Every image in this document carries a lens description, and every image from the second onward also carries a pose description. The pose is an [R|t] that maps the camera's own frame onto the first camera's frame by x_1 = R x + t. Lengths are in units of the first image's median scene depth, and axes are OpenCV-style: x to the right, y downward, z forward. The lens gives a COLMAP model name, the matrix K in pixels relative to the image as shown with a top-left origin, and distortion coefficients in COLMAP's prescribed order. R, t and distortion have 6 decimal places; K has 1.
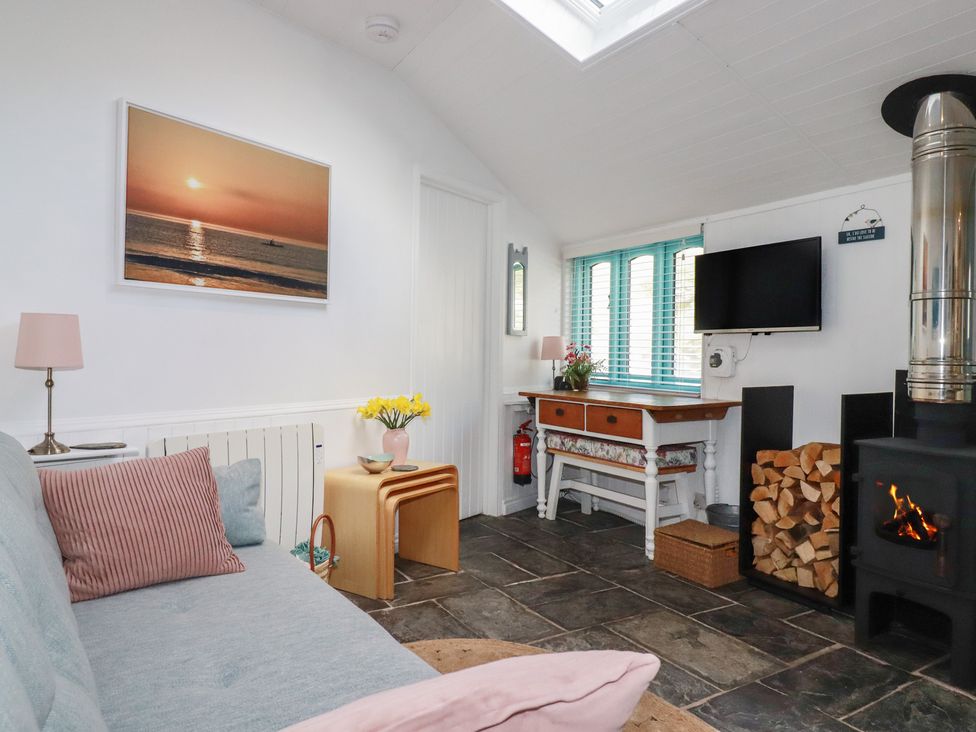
lens RADIAL K [[659.9, 0, 493.8], [0, 659.9, 361.3], [0, 0, 1]] dist [-0.003237, -0.002167]
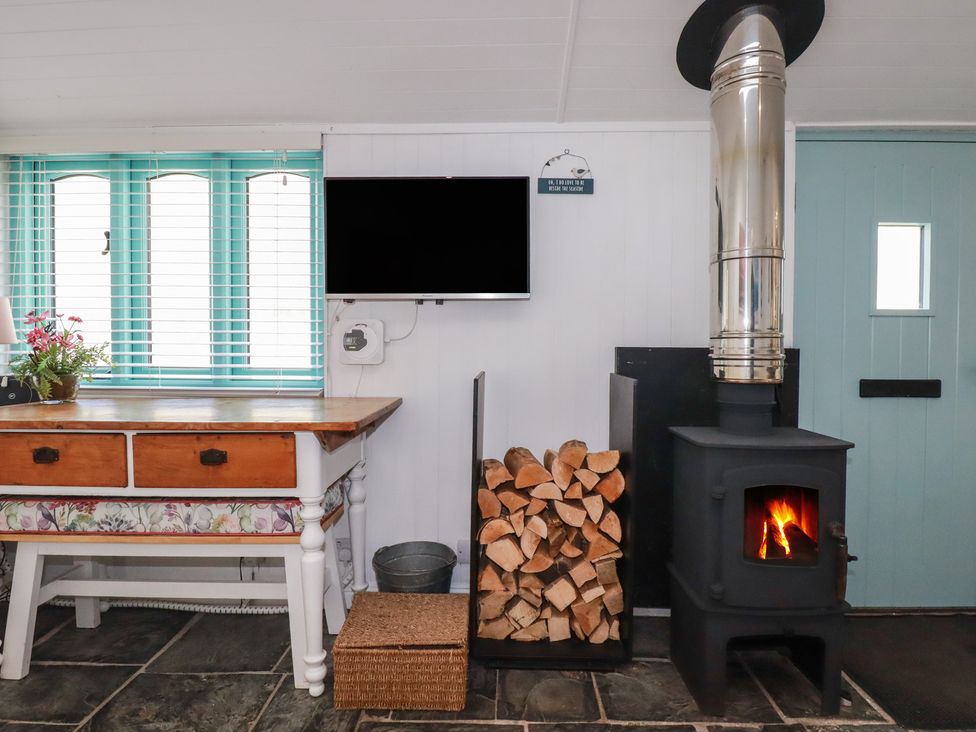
lens RADIAL K [[516.0, 0, 495.0], [0, 516.0, 357.7], [0, 0, 1]] dist [-0.000231, -0.013506]
pose [[0.526921, -0.031860, 0.849317, -0.048944], [0.016249, 0.999492, 0.027413, 0.005712], [-0.849759, -0.000644, 0.527171, 0.741222]]
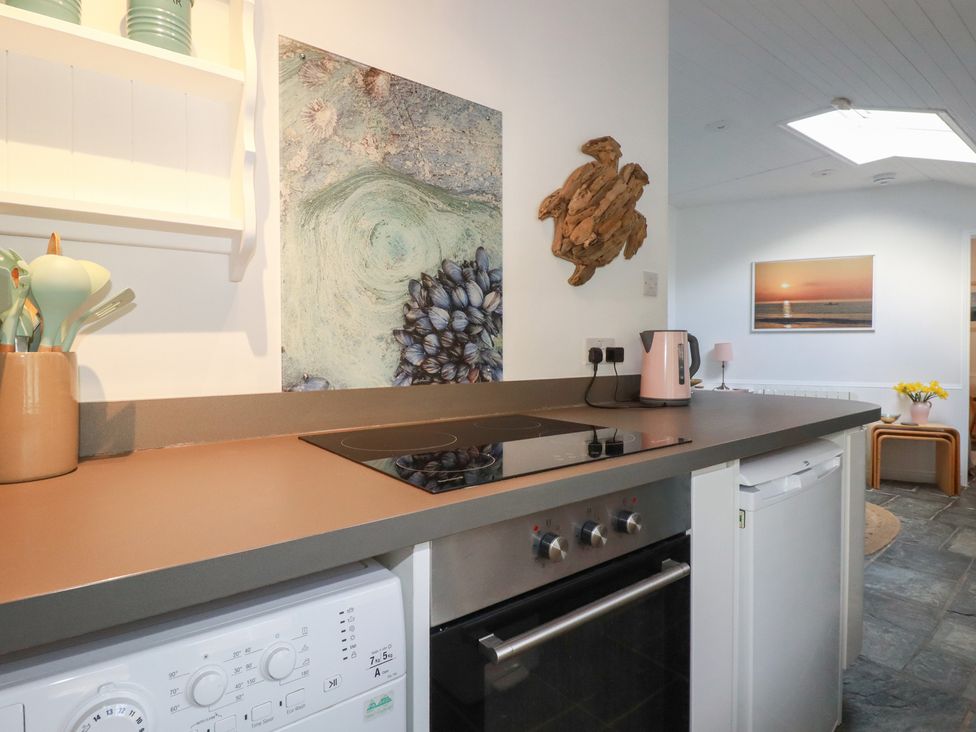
lens RADIAL K [[541.6, 0, 489.8], [0, 541.6, 357.3], [0, 0, 1]] dist [0.014489, -0.018299]
pose [[0.135482, 0.000850, -0.990779, 1.150448], [-0.014083, 0.999900, -0.001068, 0.006948], [0.990680, 0.014097, 0.135481, -0.278403]]
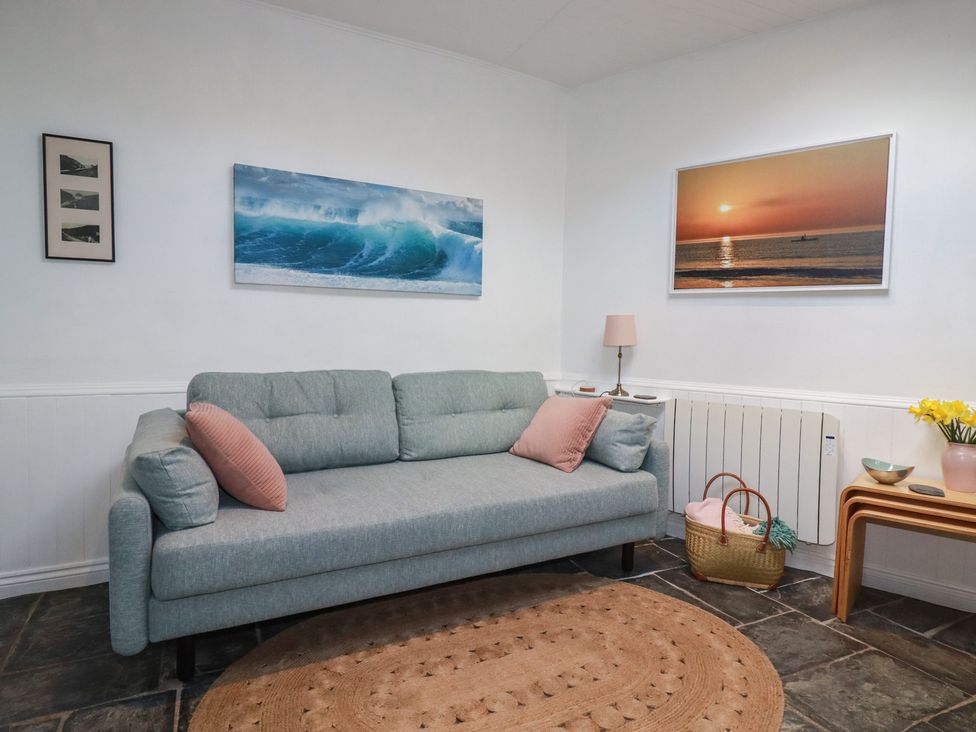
lens RADIAL K [[578.8, 0, 493.9], [0, 578.8, 359.6], [0, 0, 1]] dist [0.005757, -0.016519]
pose [[-0.088972, 0.029815, -0.995588, 0.610797], [-0.039959, 0.998640, 0.033477, 0.004866], [0.995232, 0.042761, -0.087659, 0.561485]]
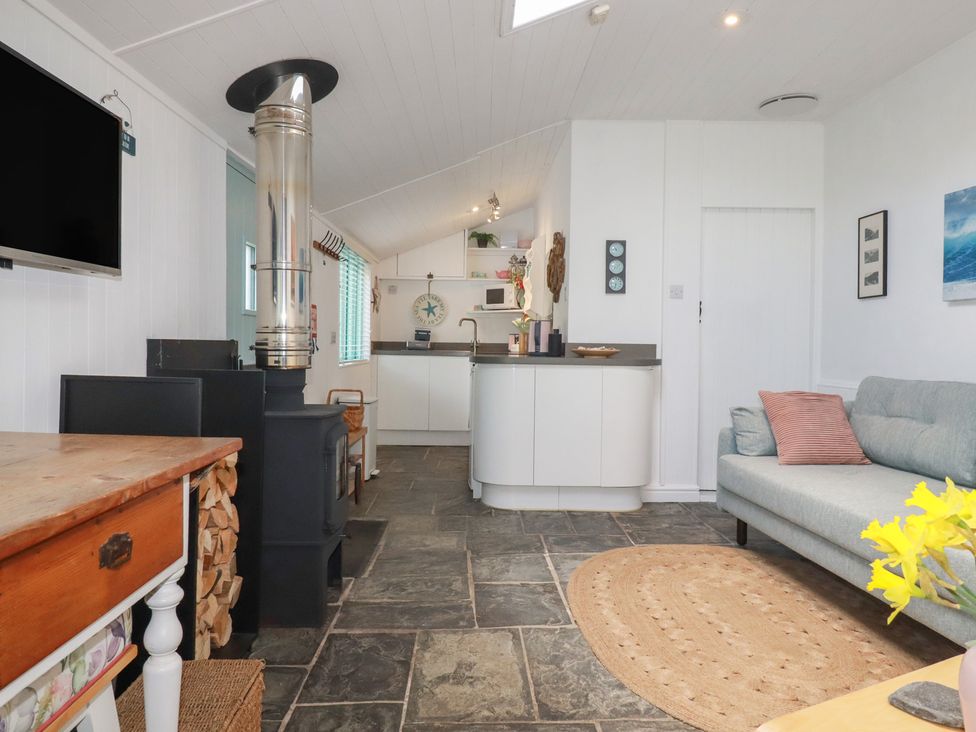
lens RADIAL K [[659.9, 0, 493.8], [0, 659.9, 361.3], [0, 0, 1]] dist [-0.003237, -0.002167]
pose [[-0.872981, -0.040706, 0.486052, -0.100746], [-0.018655, 0.998569, 0.050122, -0.006566], [-0.487397, 0.034688, -0.872491, 1.408997]]
